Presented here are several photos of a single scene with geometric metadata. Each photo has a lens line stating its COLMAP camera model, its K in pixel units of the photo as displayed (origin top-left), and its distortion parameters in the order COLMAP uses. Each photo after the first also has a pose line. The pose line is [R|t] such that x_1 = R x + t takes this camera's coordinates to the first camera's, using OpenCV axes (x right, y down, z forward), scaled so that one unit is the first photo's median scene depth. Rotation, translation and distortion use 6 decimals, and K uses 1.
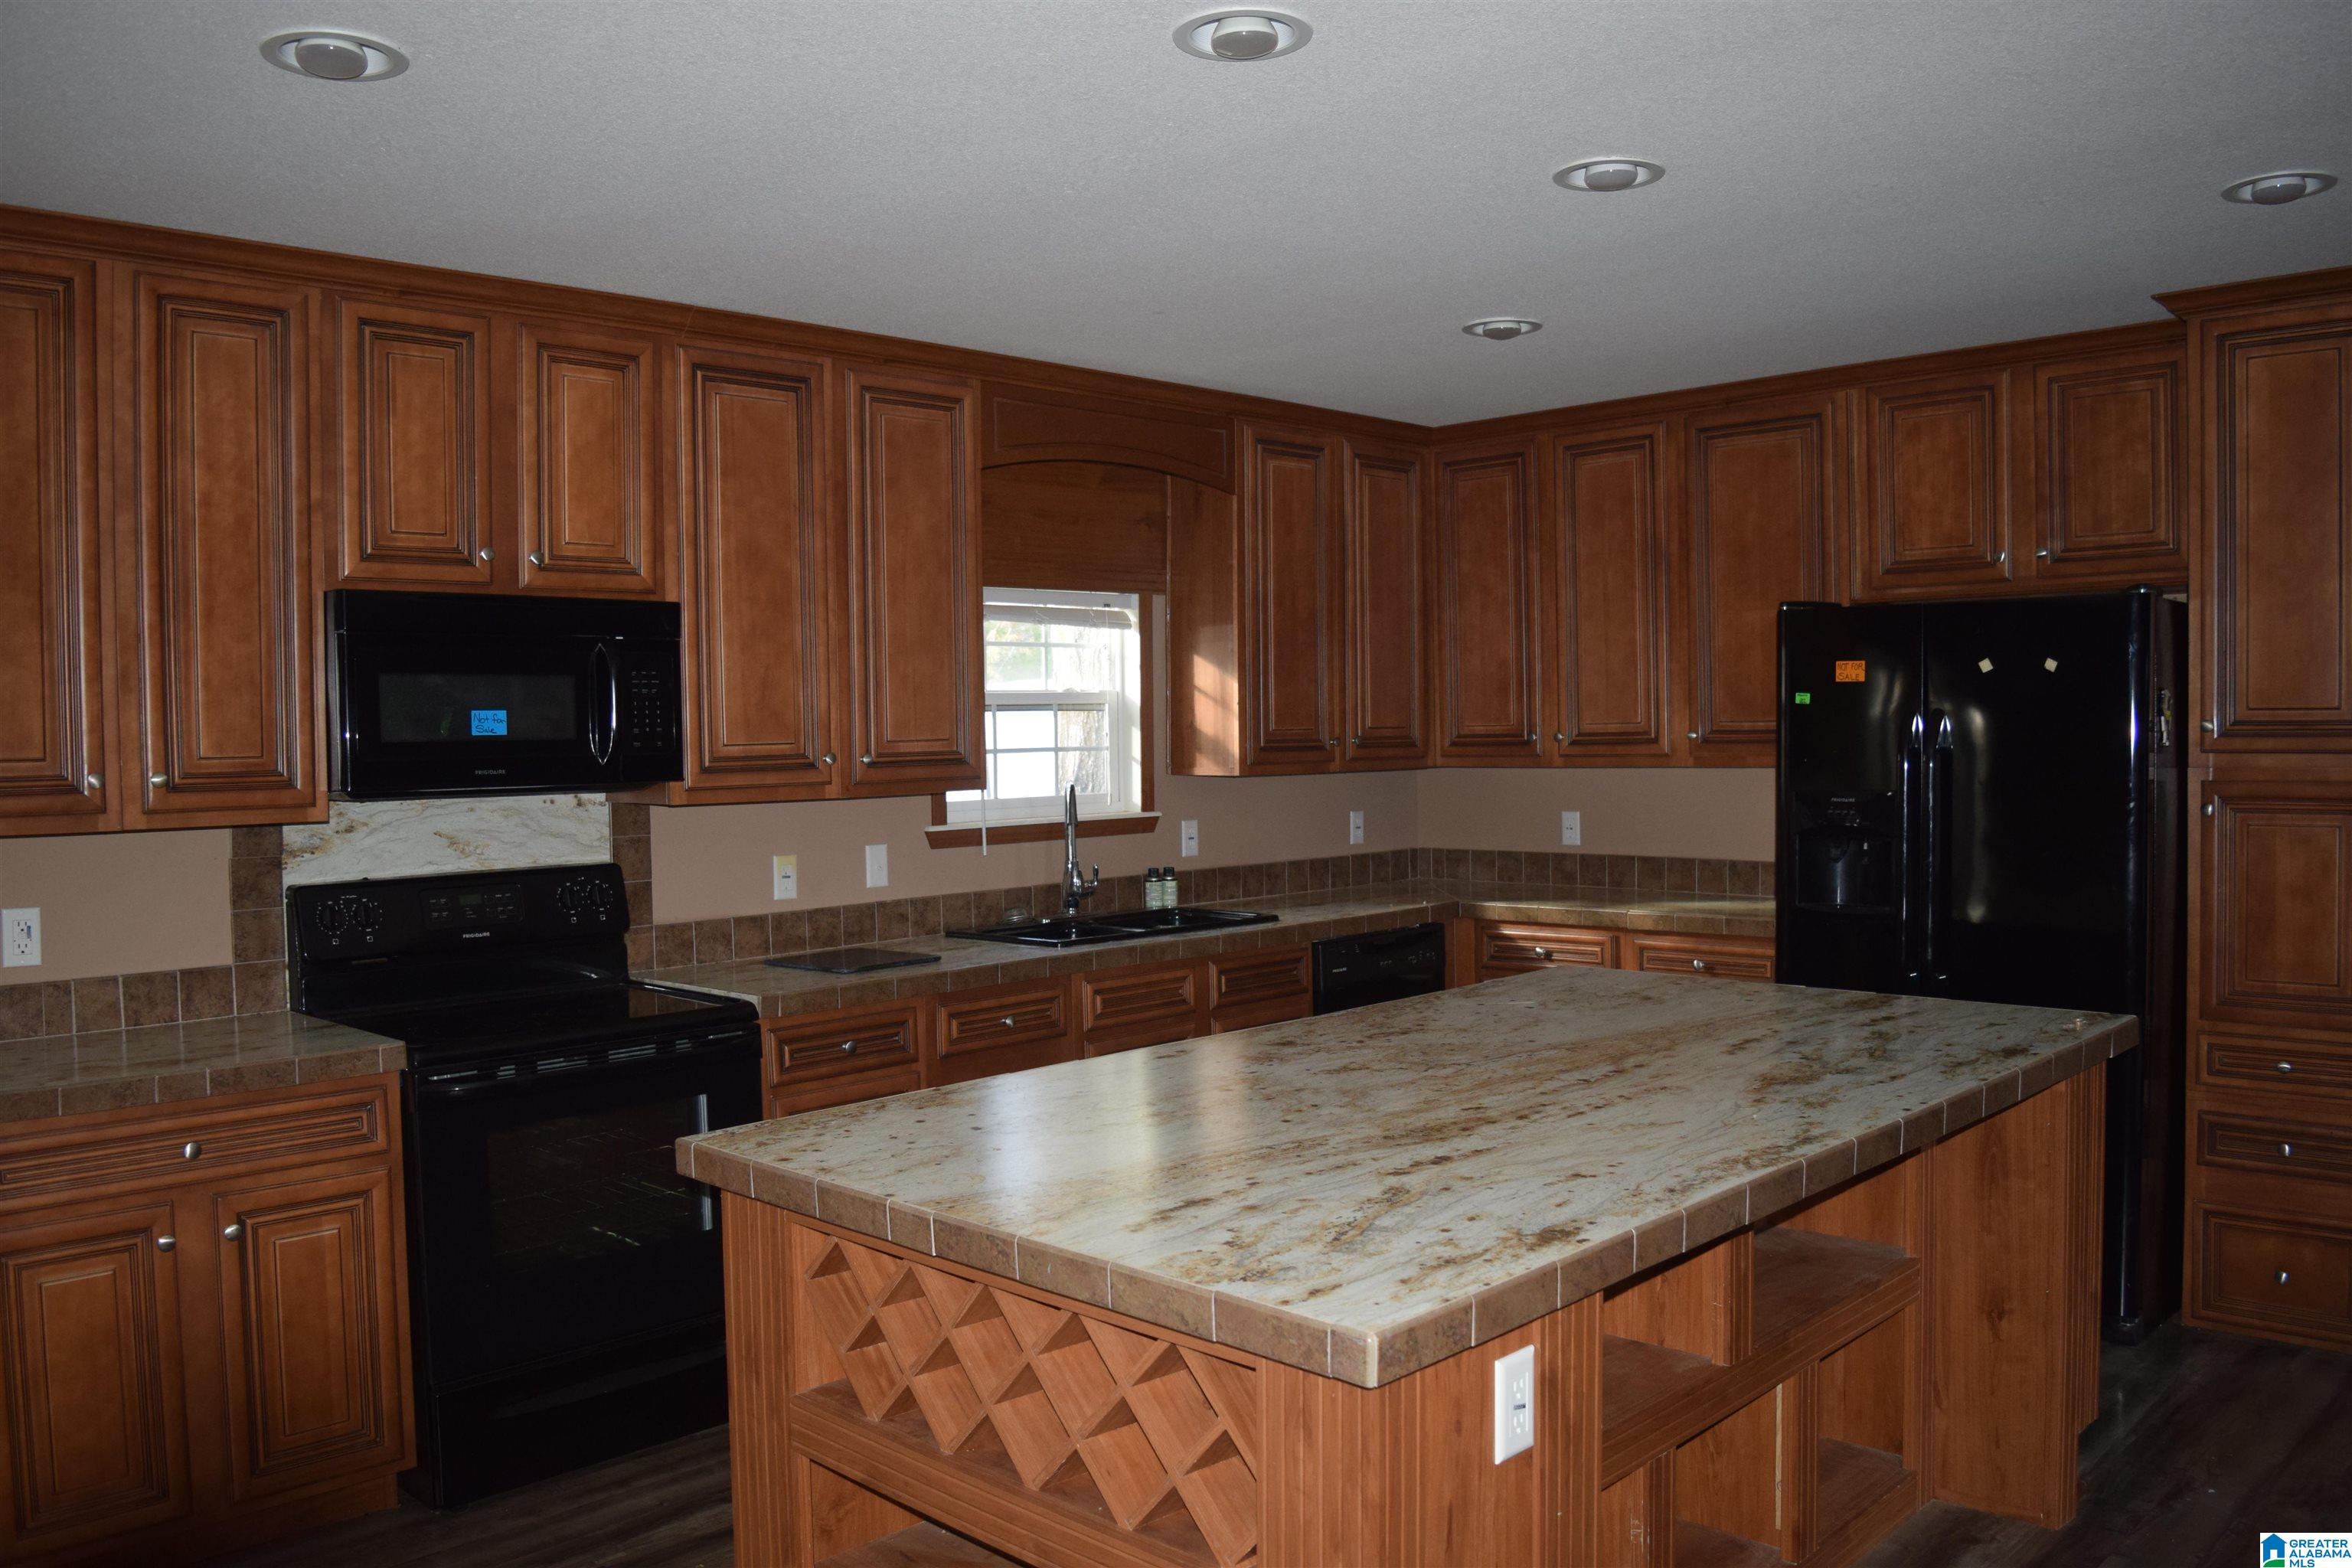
lens RADIAL K [[1835.3, 0, 1180.3], [0, 1835.3, 787.6], [0, 0, 1]] dist [-0.093998, 0.016121]
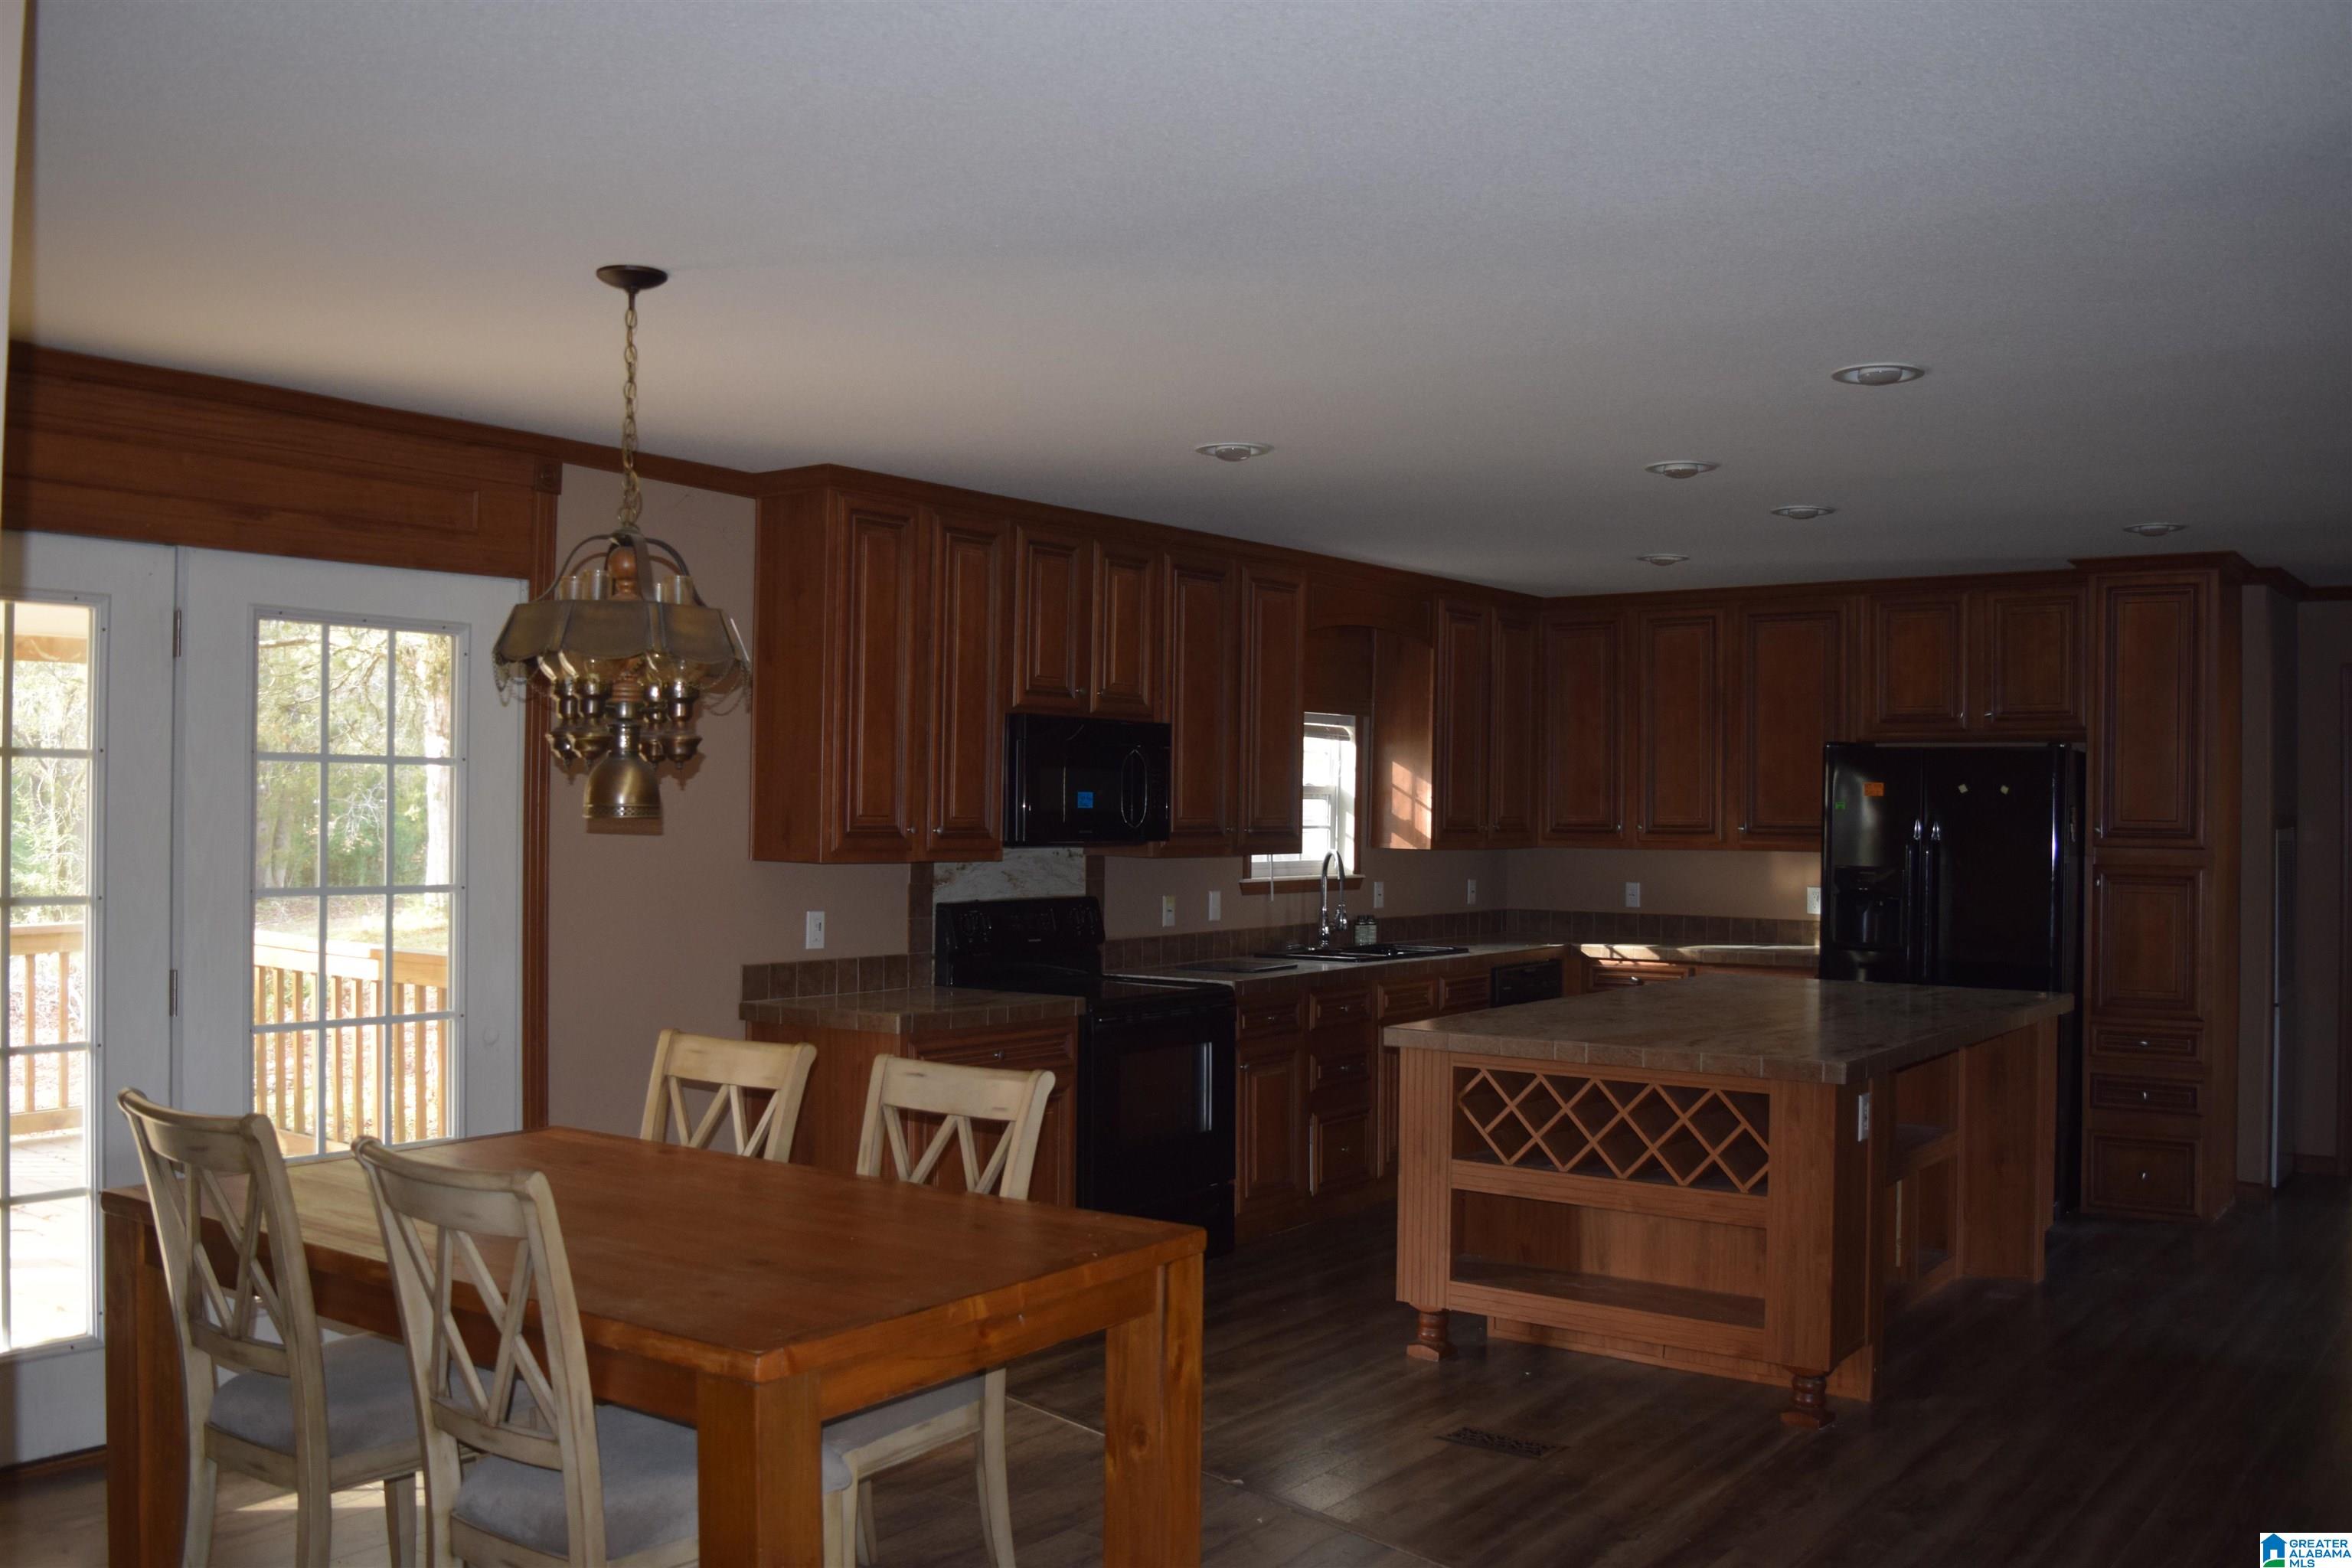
lens RADIAL K [[2072.9, 0, 1176.0], [0, 2072.9, 784.0], [0, 0, 1]] dist [-0.082972, 0.002593]
pose [[0.989871, 0.029761, 0.138814, -0.454393], [-0.023590, 0.998668, -0.045887, 0.024946], [-0.139995, 0.042147, 0.989255, -0.635418]]
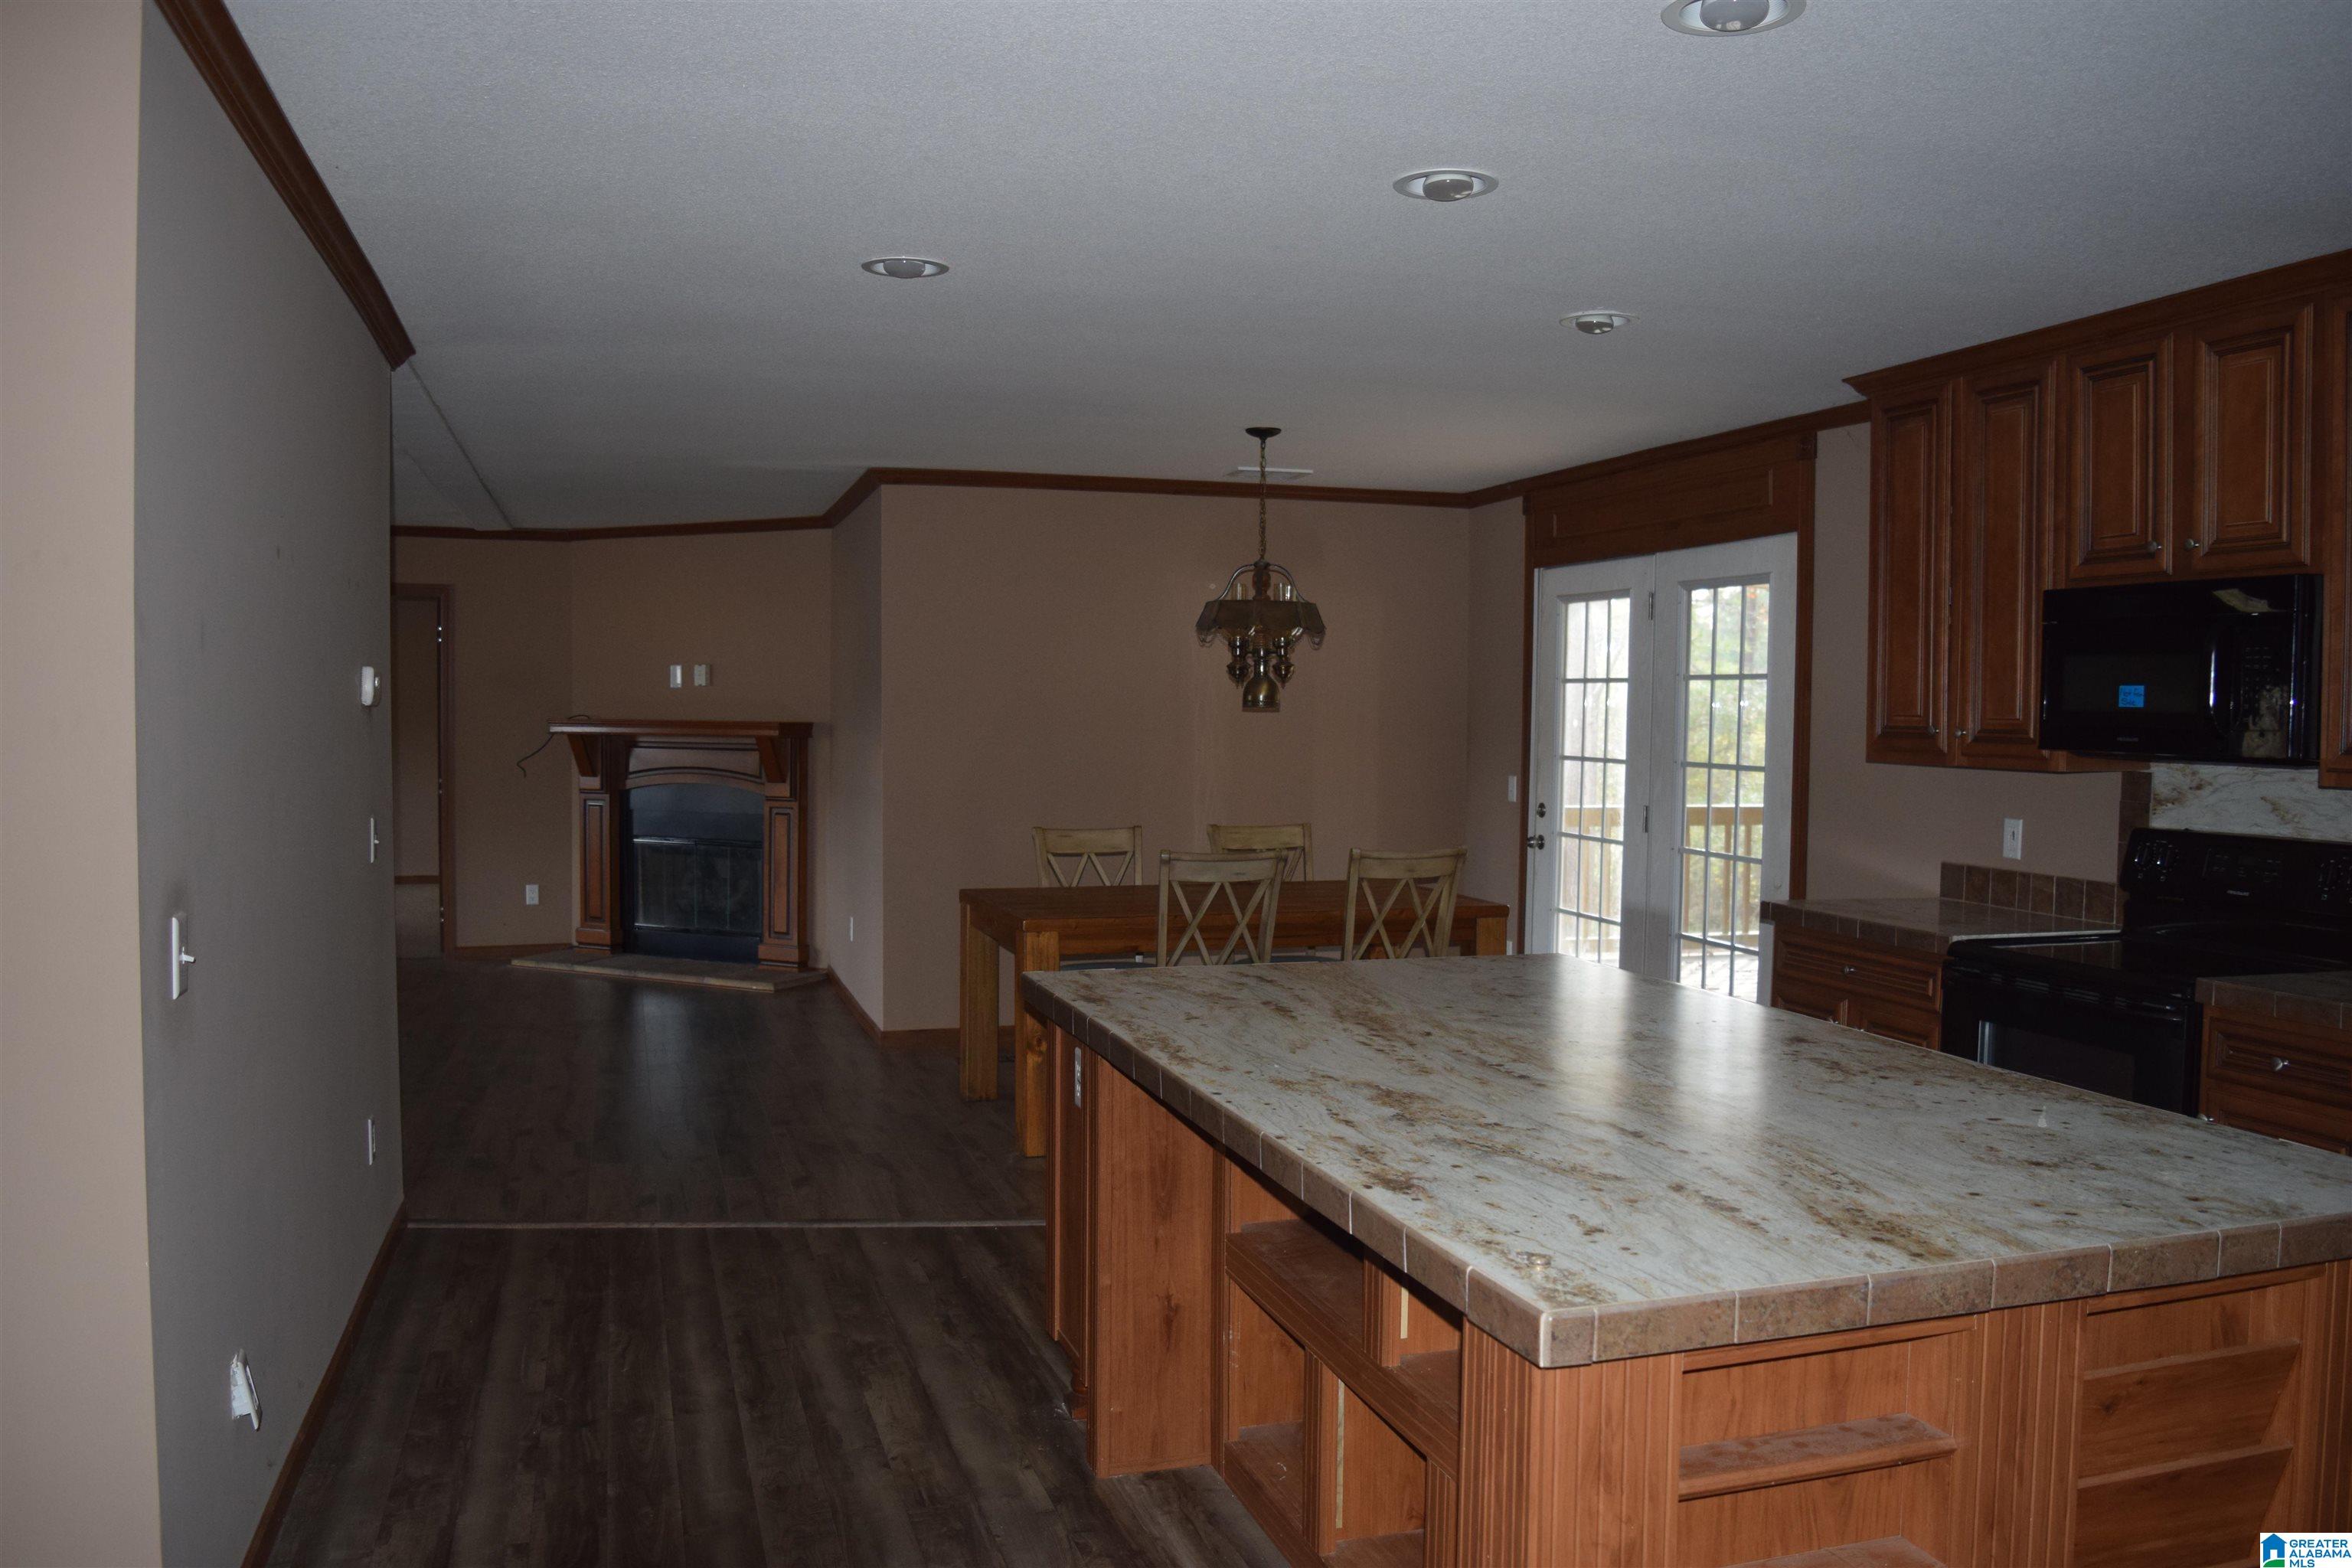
lens RADIAL K [[1835.3, 0, 1180.3], [0, 1835.3, 787.6], [0, 0, 1]] dist [-0.093998, 0.016121]
pose [[-0.473246, 0.054102, -0.879267, 0.741719], [-0.028524, 0.996648, 0.076677, -0.039434], [0.880468, 0.061367, -0.470117, 0.827389]]
